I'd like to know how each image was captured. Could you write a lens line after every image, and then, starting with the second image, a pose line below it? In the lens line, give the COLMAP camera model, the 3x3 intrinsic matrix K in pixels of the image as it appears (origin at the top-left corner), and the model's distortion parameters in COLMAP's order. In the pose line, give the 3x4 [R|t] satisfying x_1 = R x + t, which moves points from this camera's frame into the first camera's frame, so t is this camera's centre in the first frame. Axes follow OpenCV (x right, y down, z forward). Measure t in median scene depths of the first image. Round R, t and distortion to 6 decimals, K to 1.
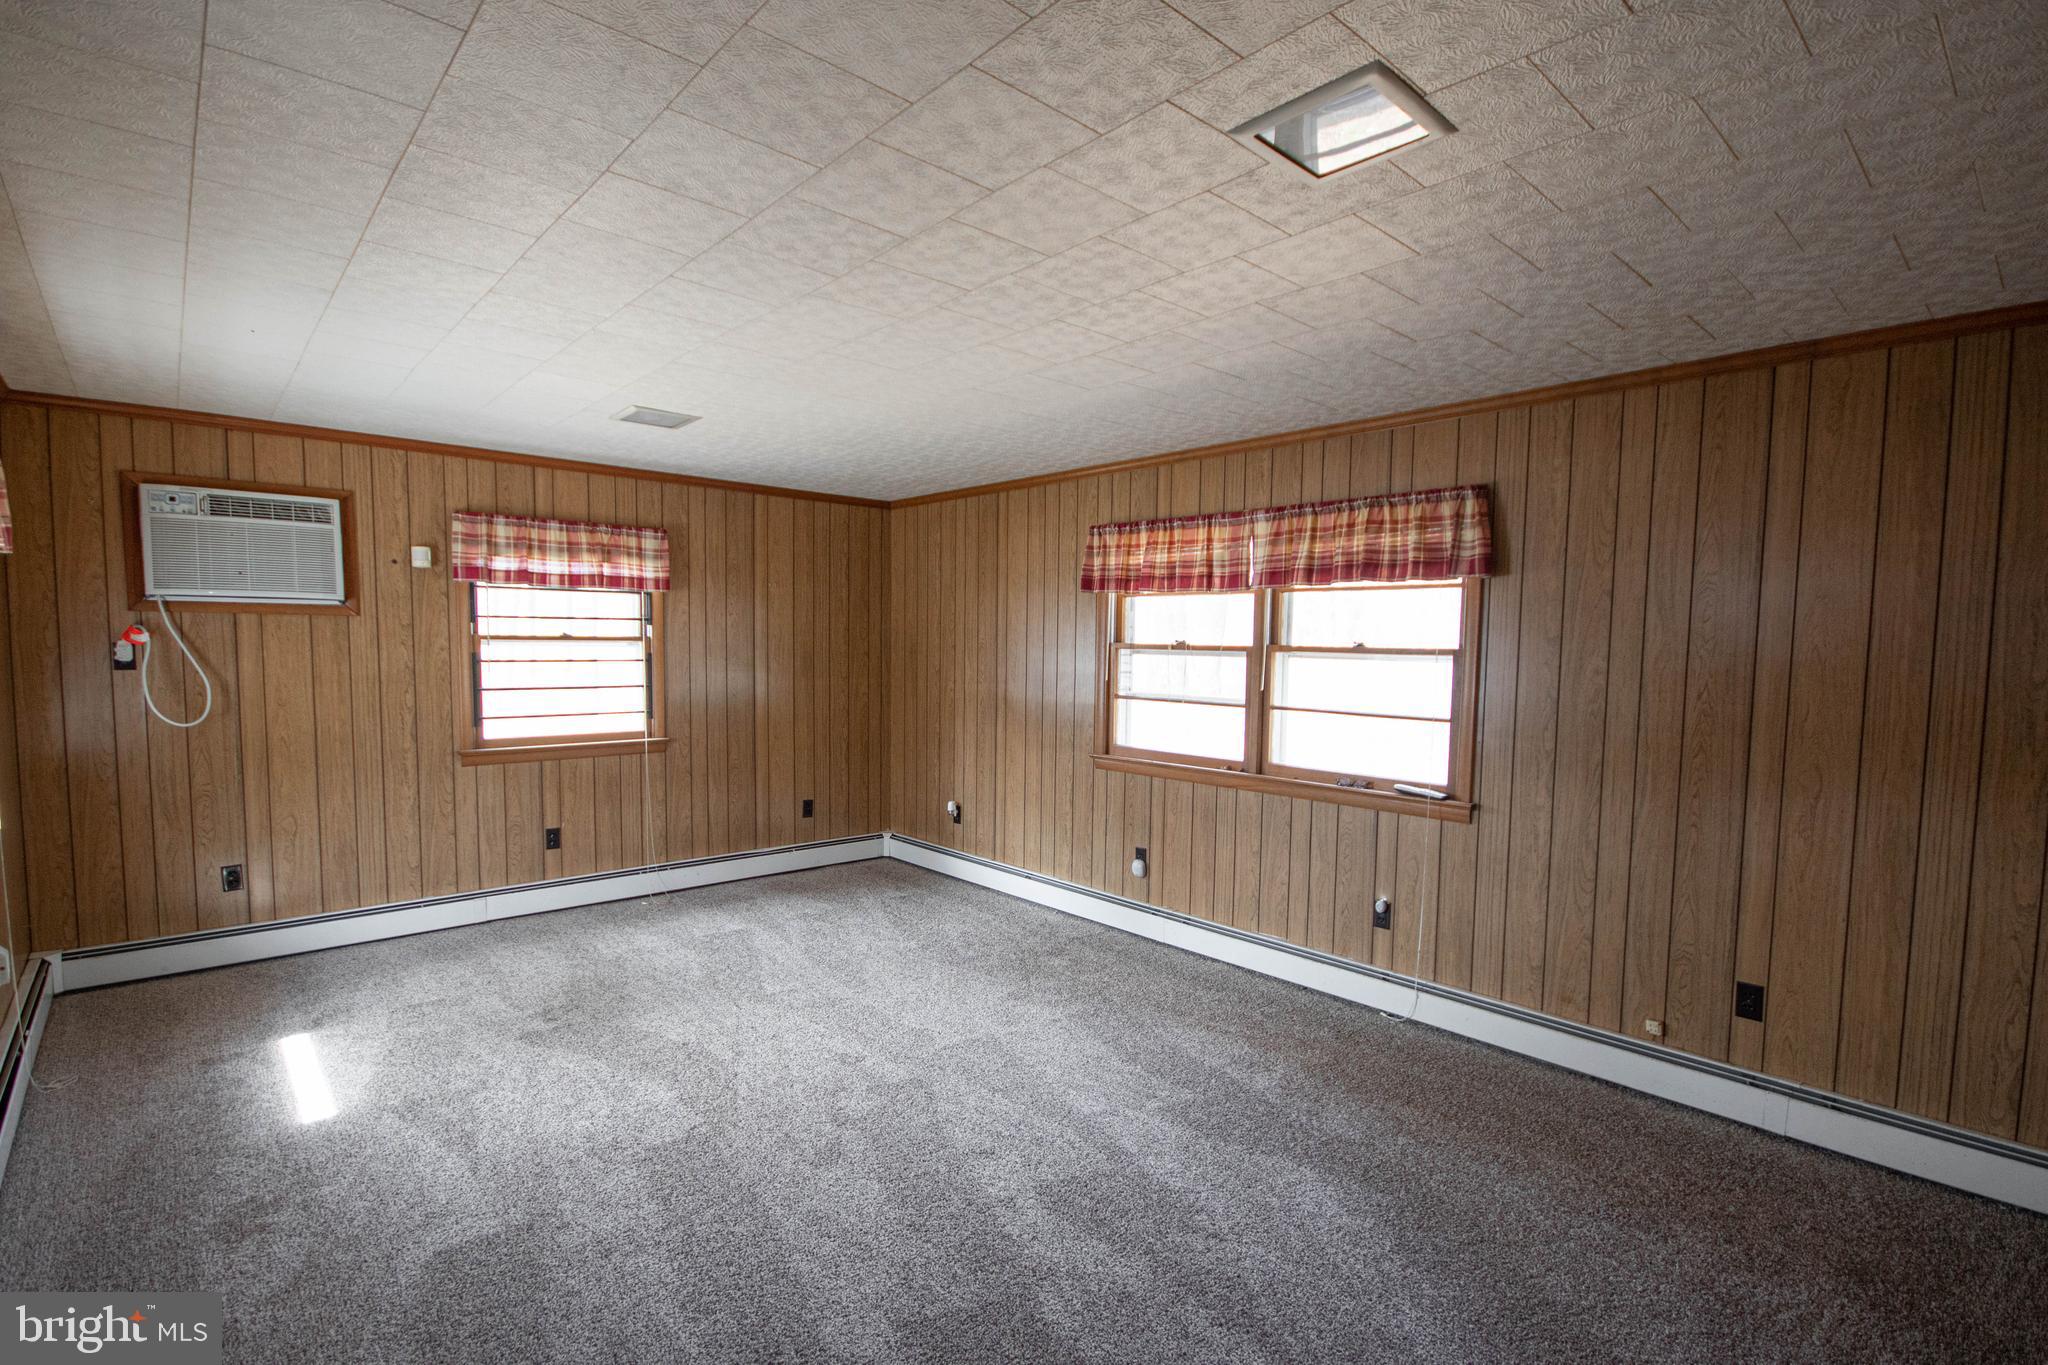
lens RADIAL K [[957.1, 0, 1058.1], [0, 957.1, 683.8], [0, 0, 1]] dist [-0.003618, -0.000485]
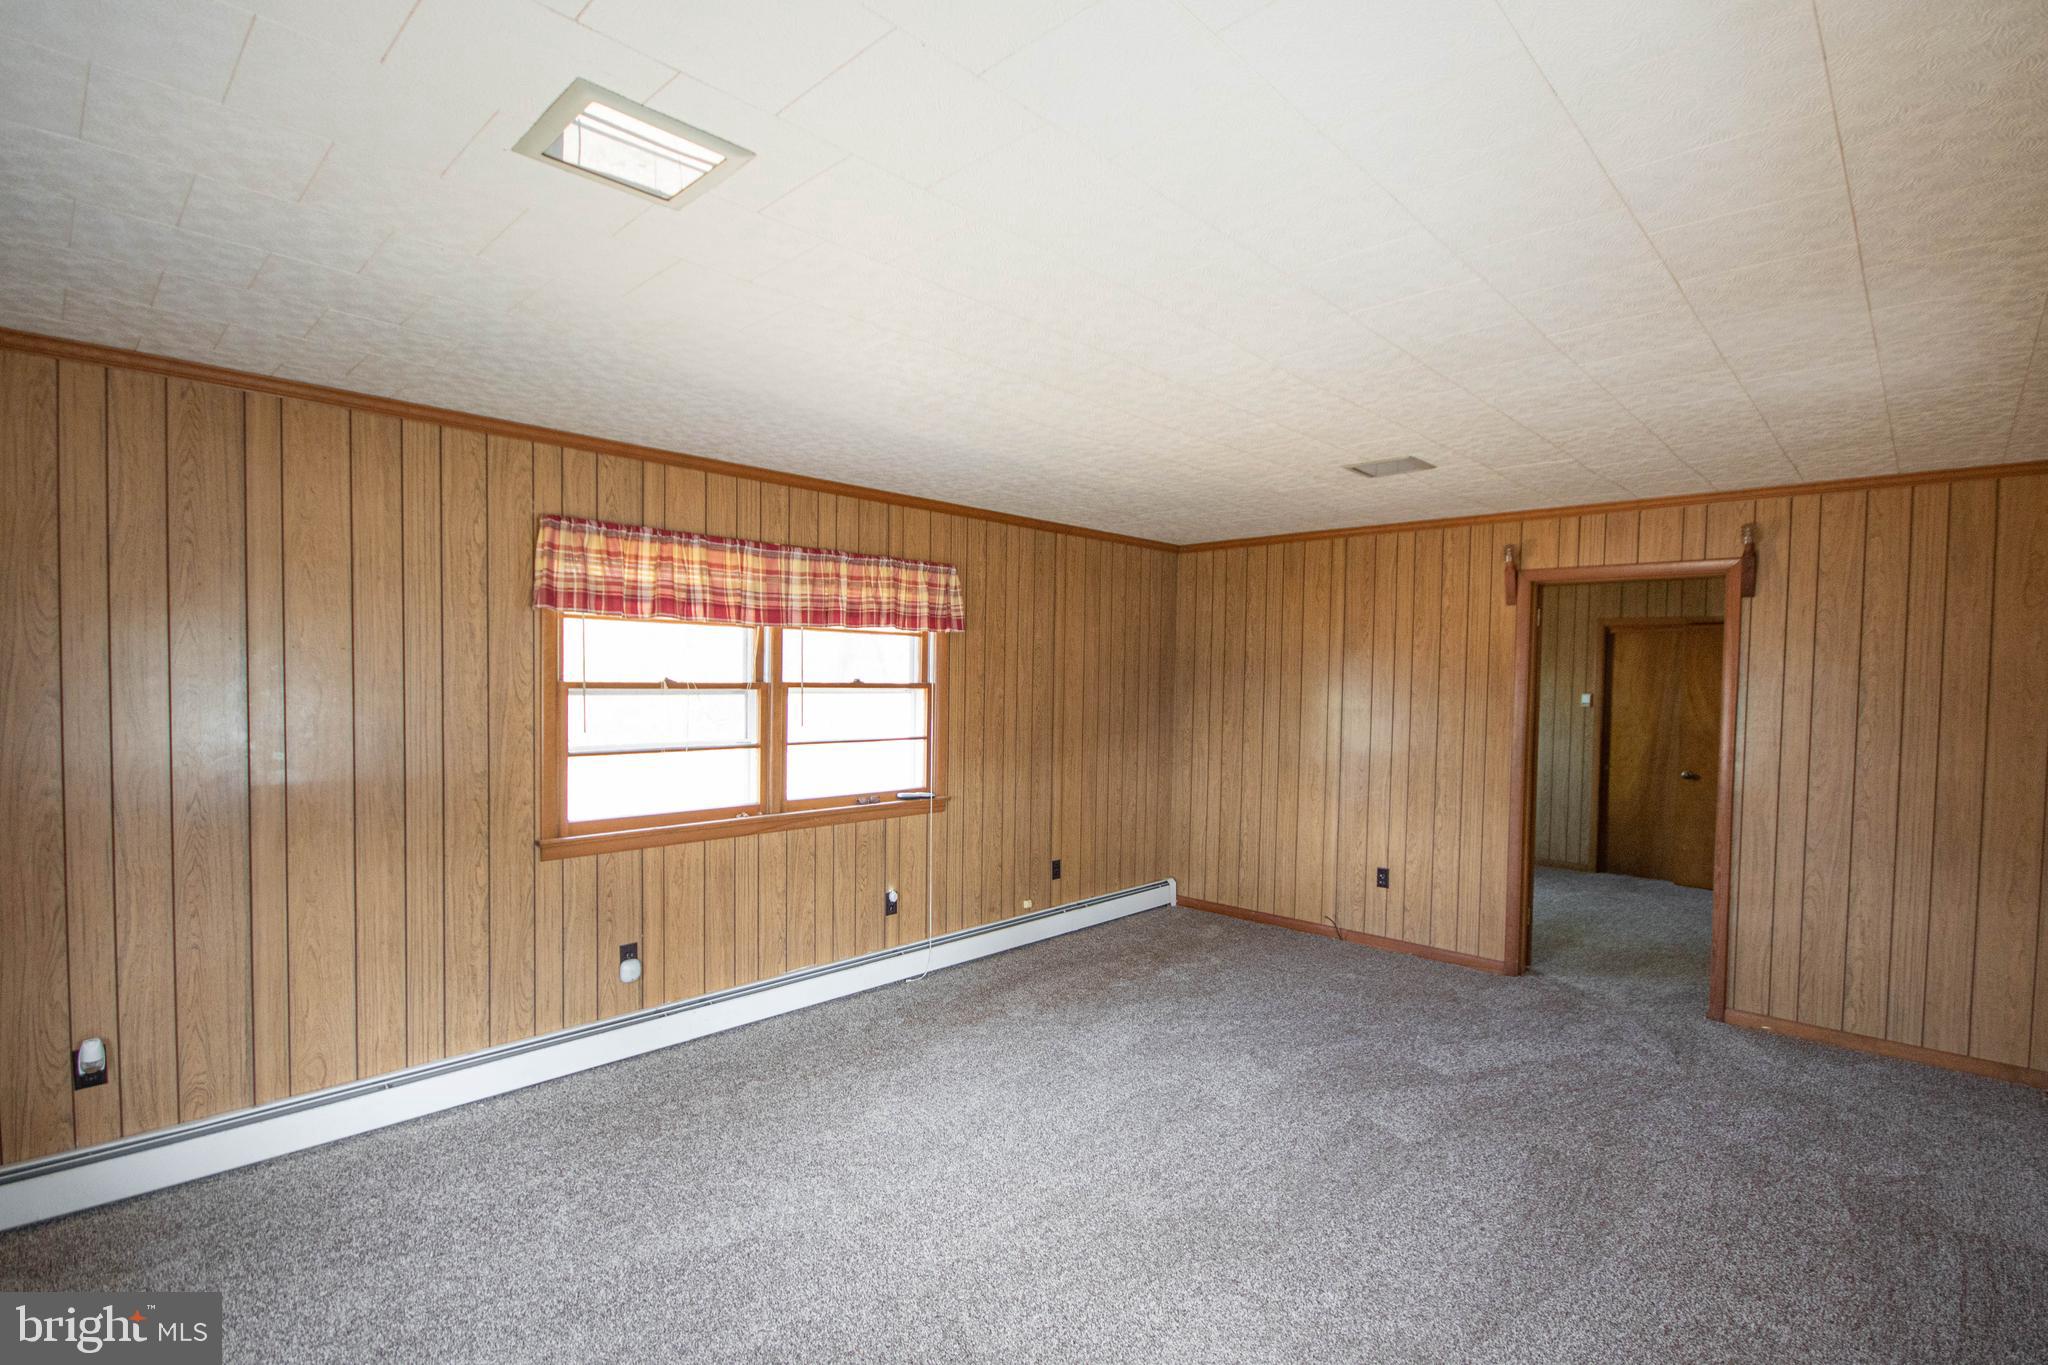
lens RADIAL K [[935.2, 0, 1024.0], [0, 935.2, 682.5], [0, 0, 1]] dist [-0.001937, -0.000184]
pose [[-0.043712, -0.020547, 0.998833, -0.784270], [0.033134, 0.999209, 0.022005, -0.054117], [-0.998495, 0.034058, -0.042997, 0.811435]]
